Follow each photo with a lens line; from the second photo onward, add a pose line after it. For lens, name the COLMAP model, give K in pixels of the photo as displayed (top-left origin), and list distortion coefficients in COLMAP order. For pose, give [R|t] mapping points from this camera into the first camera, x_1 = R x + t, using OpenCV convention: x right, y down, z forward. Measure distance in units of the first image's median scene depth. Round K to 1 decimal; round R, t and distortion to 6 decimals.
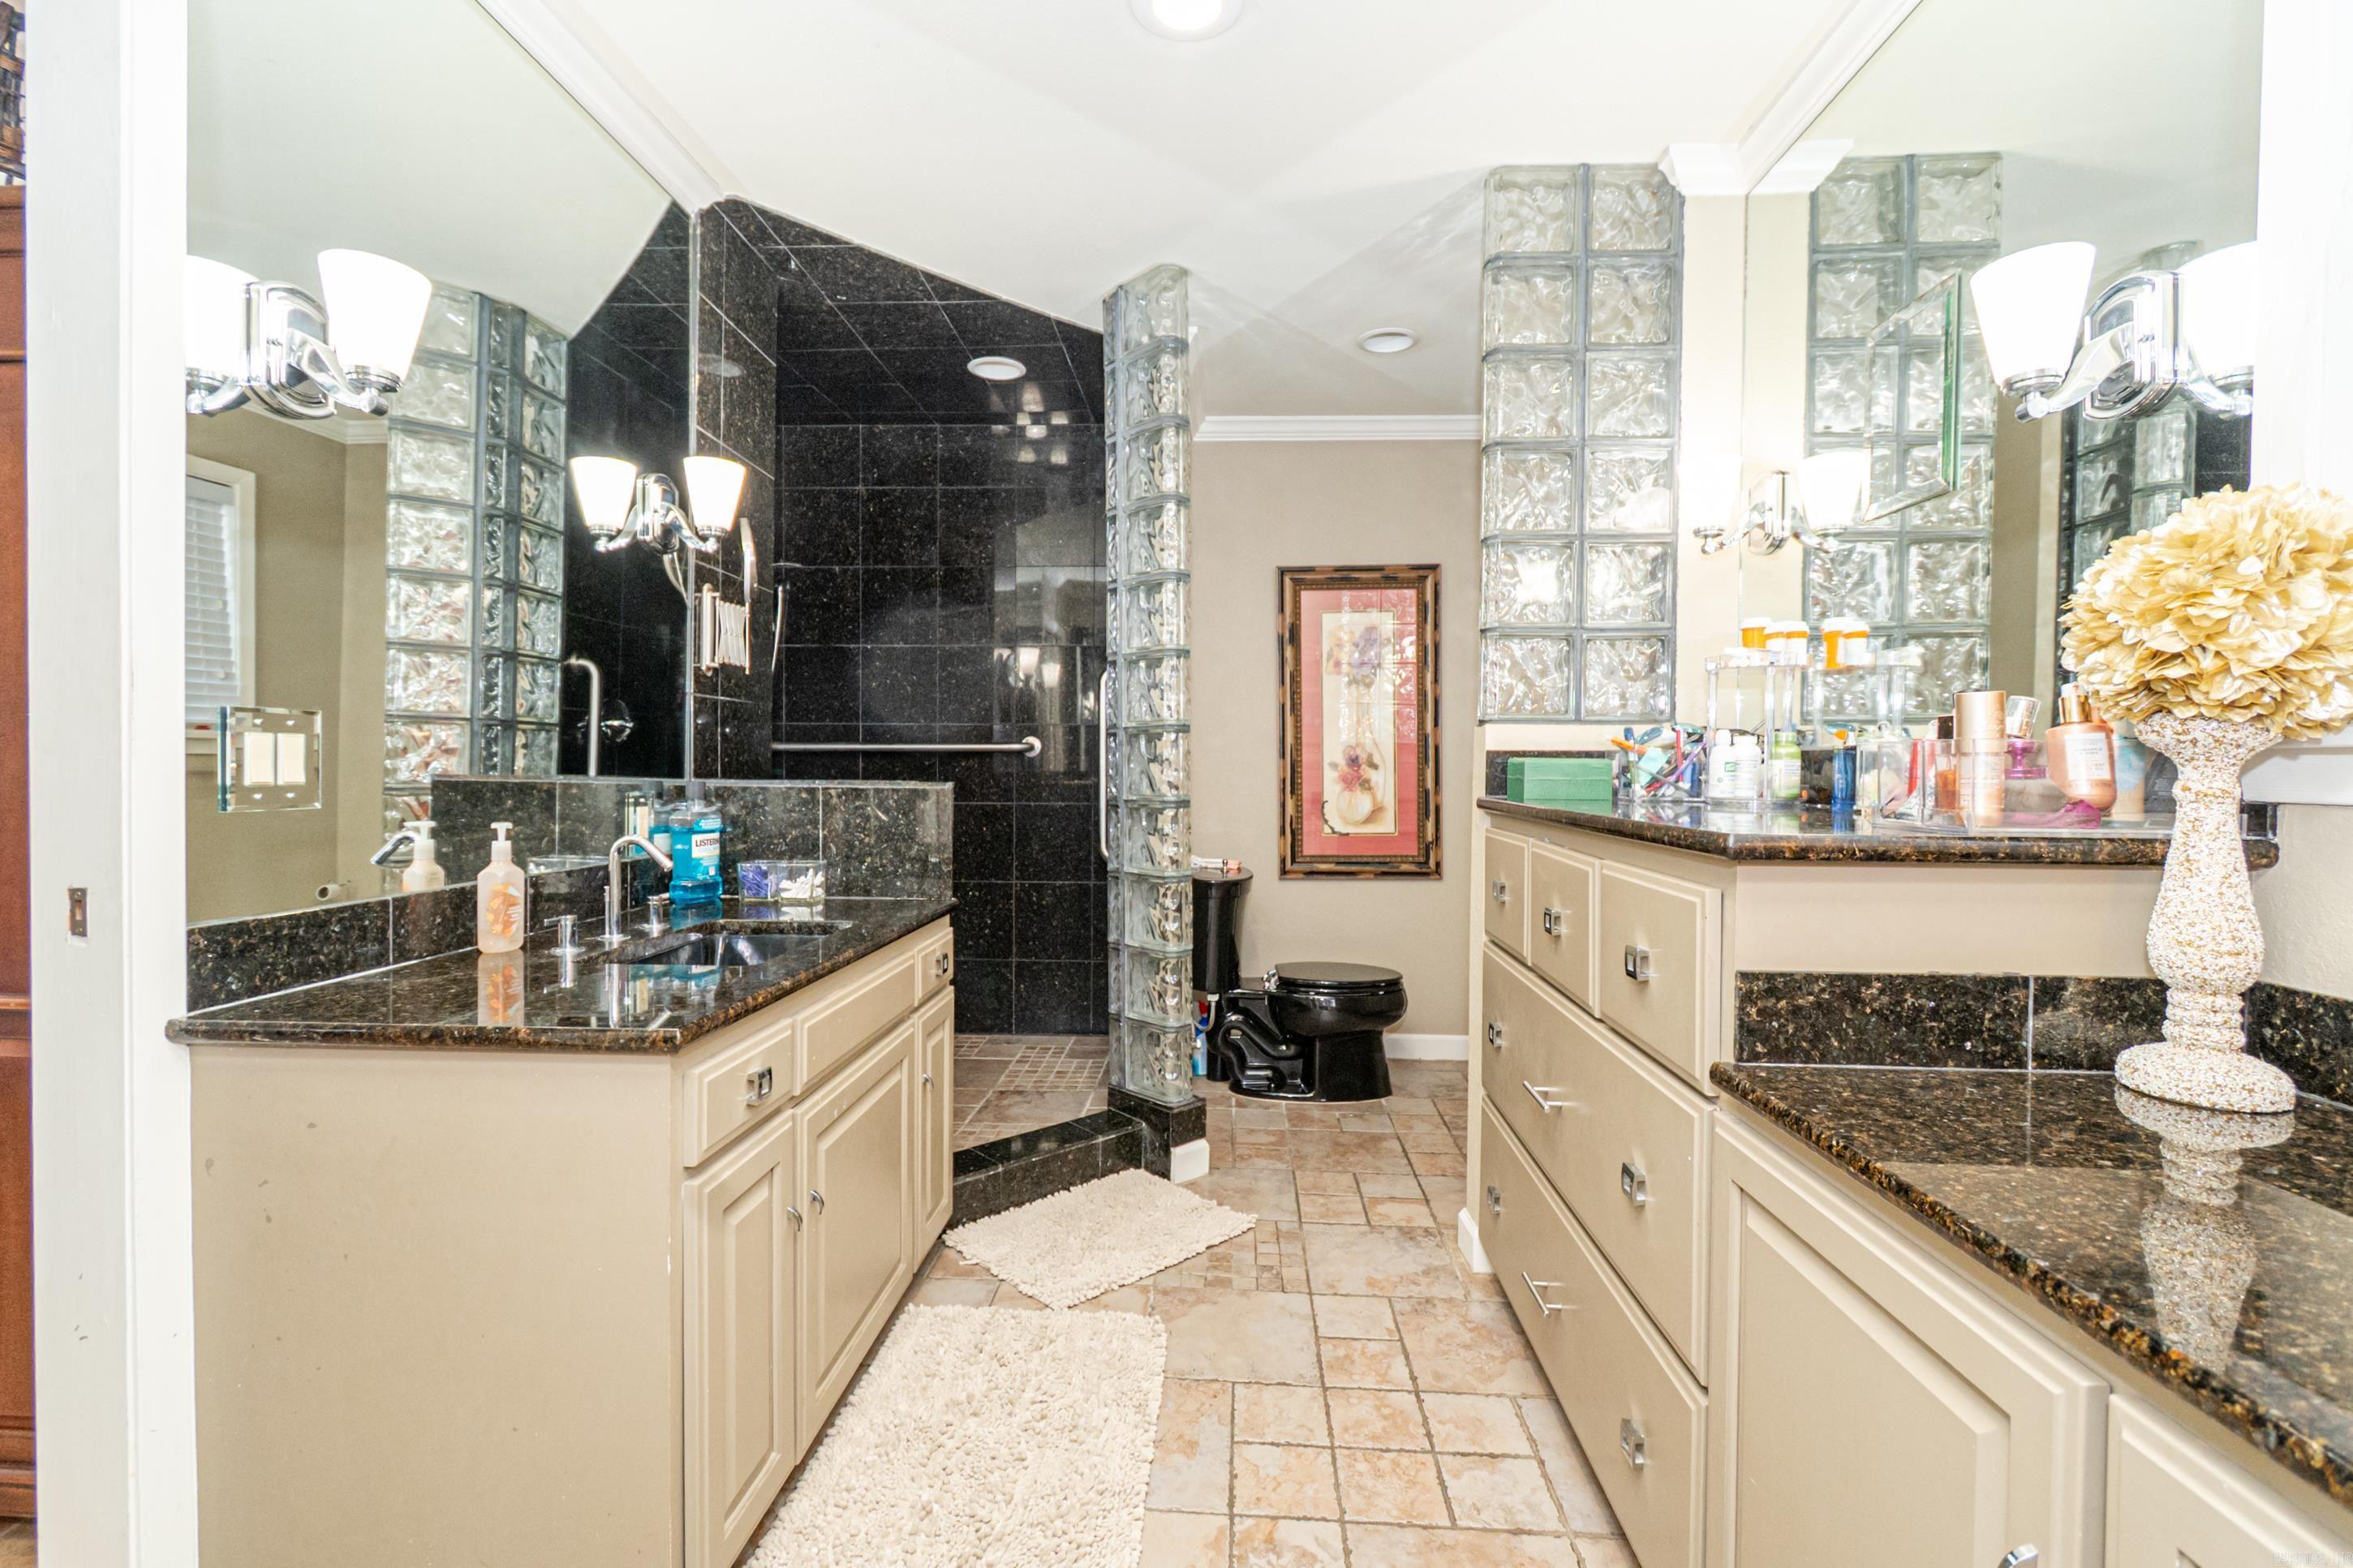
lens RADIAL K [[1043.2, 0, 1175.2], [0, 1043.2, 777.2], [0, 0, 1]] dist [0.002897, 0.000346]
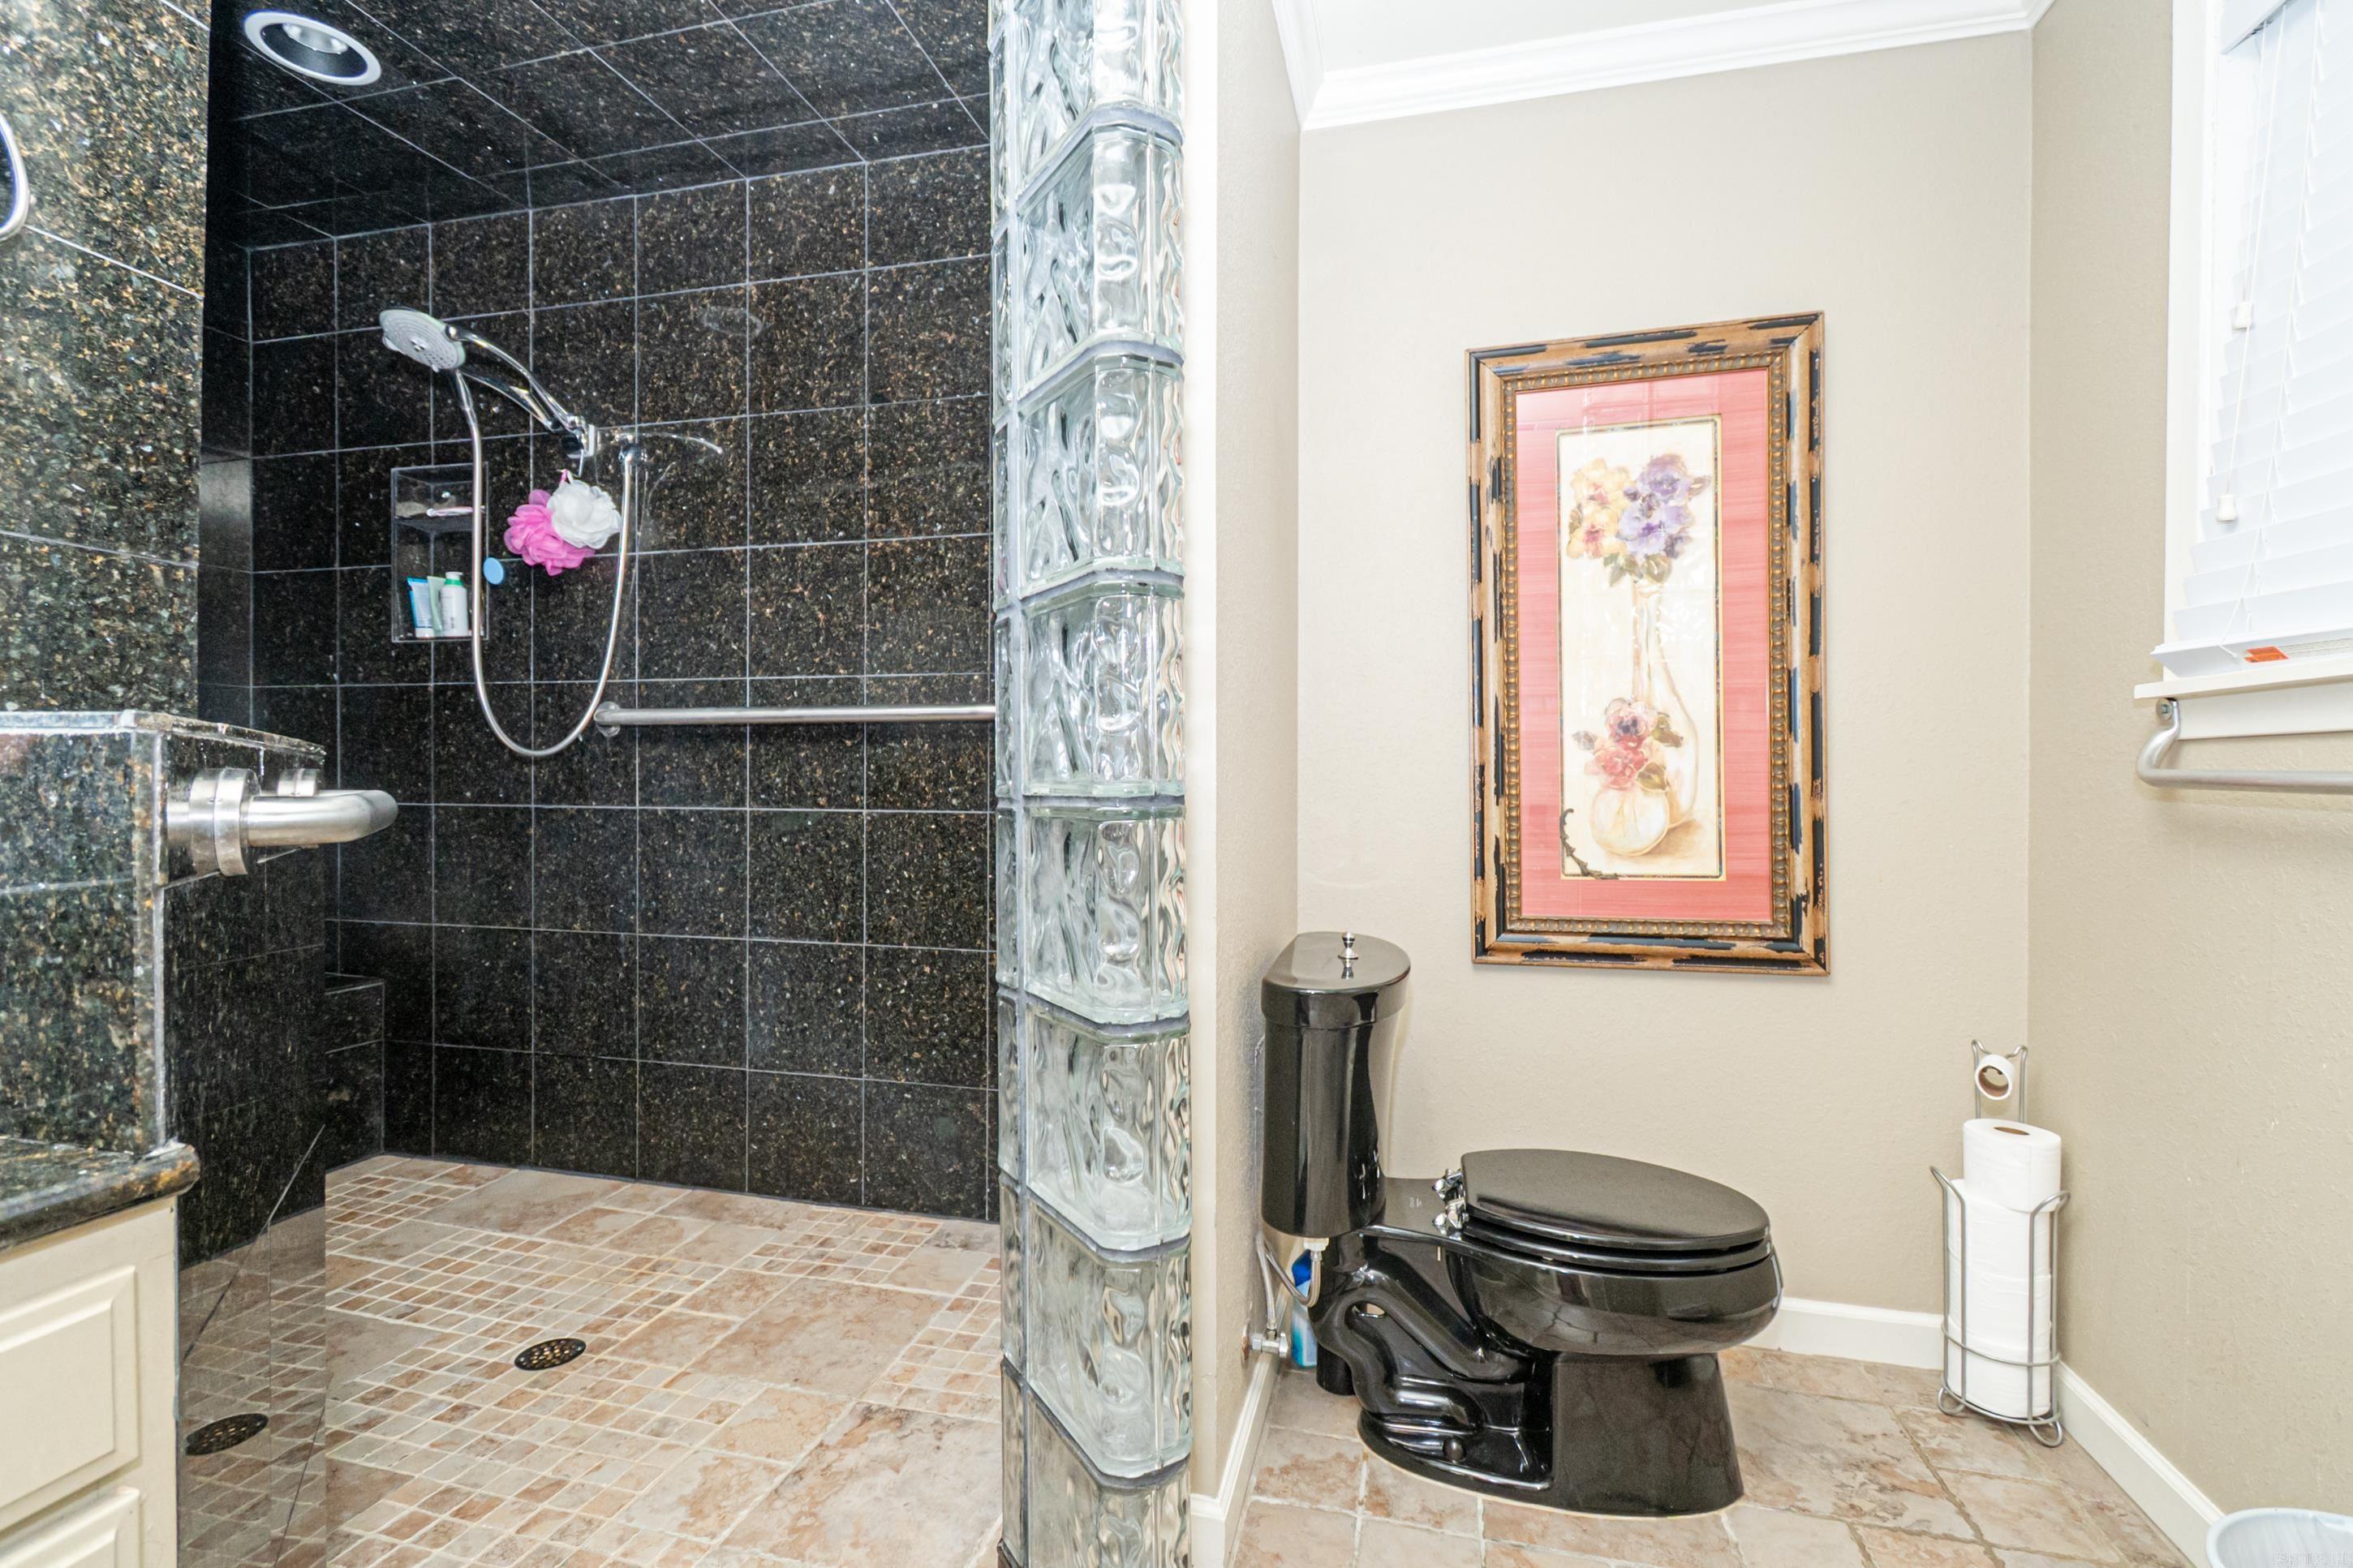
lens RADIAL K [[1043.2, 0, 1179.7], [0, 1043.2, 786.7], [0, 0, 1]] dist [0.002897, 0.000346]
pose [[0.982527, -0.000688, -0.186119, 0.054539], [-0.000522, 0.999979, -0.006451, 0.015061], [0.186119, 0.006436, 0.982506, 0.475567]]
